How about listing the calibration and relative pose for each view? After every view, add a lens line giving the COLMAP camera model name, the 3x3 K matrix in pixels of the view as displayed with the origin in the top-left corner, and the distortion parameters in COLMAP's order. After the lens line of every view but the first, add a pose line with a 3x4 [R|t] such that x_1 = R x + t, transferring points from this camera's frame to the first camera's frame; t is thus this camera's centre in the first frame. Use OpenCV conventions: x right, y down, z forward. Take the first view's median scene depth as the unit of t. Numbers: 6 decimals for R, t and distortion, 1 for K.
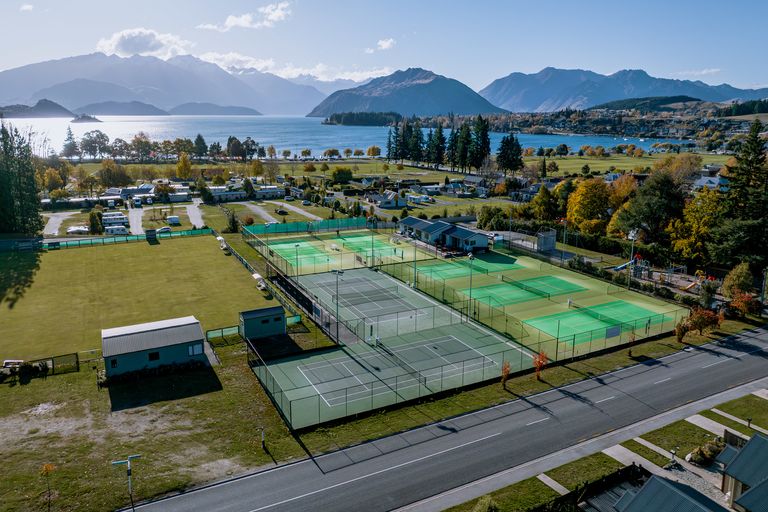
lens RADIAL K [[542.3, 0, 384.2], [0, 542.3, 214.7], [0, 0, 1]] dist [-0.023060, 0.002855]
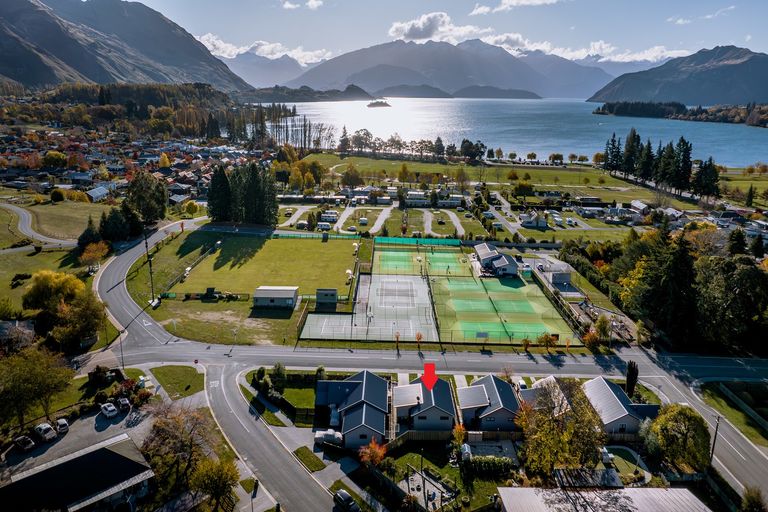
lens RADIAL K [[542.3, 0, 384.2], [0, 542.3, 214.7], [0, 0, 1]] dist [-0.023060, 0.002855]
pose [[0.876129, 0.106266, -0.470218, 0.301648], [-0.090451, 0.994315, 0.056176, -0.080700], [0.473514, -0.006685, 0.880761, -0.237258]]
